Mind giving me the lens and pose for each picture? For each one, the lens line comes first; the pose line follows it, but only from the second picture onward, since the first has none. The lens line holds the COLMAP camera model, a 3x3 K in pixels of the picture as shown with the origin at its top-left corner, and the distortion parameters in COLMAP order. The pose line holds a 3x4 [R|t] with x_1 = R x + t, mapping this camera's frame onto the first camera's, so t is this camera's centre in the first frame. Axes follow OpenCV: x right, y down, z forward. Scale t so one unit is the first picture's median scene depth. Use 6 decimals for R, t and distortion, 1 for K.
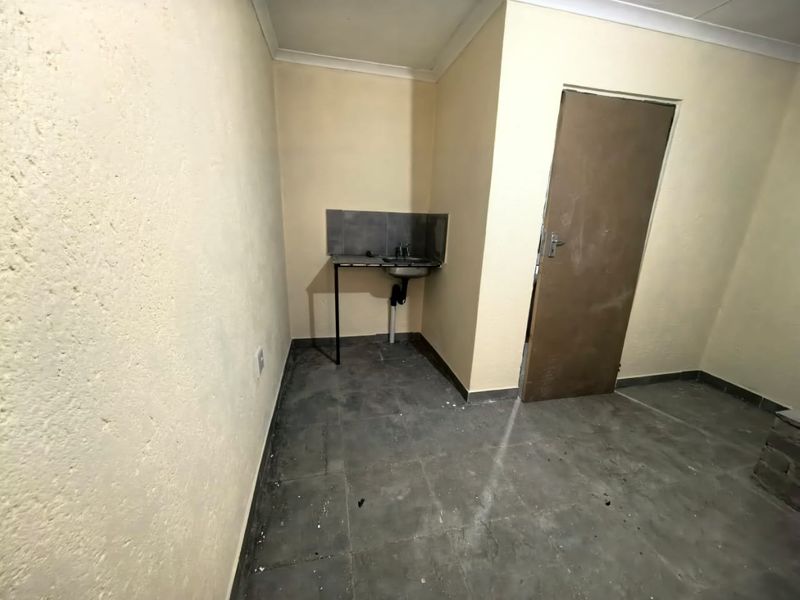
lens RADIAL K [[312.7, 0, 401.7], [0, 312.7, 298.3], [0, 0, 1]] dist [0.000586, 0.000077]
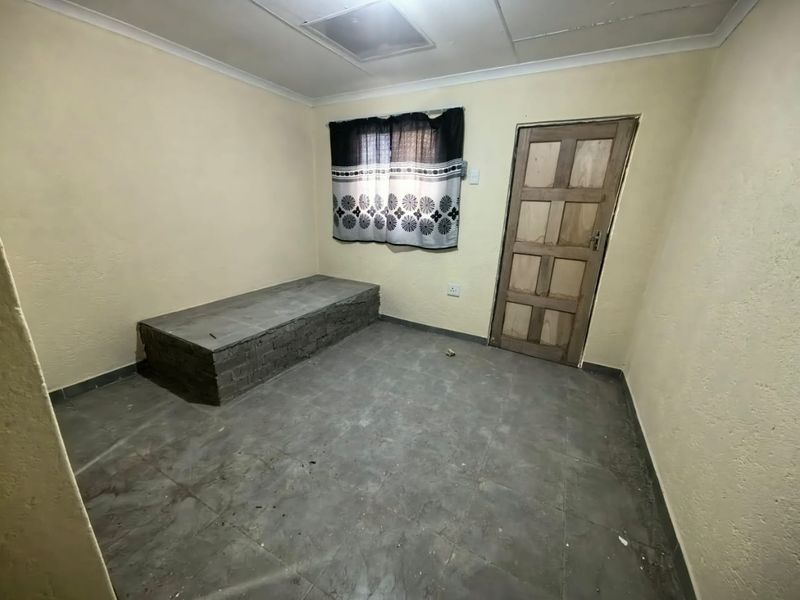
lens RADIAL K [[312.7, 0, 399.5], [0, 312.7, 297.9], [0, 0, 1]] dist [0.000586, 0.000077]
pose [[-0.747863, -0.246724, 0.616301, -0.110681], [0.117429, 0.864565, 0.488608, -0.335445], [-0.653384, 0.437783, -0.617604, 1.110094]]
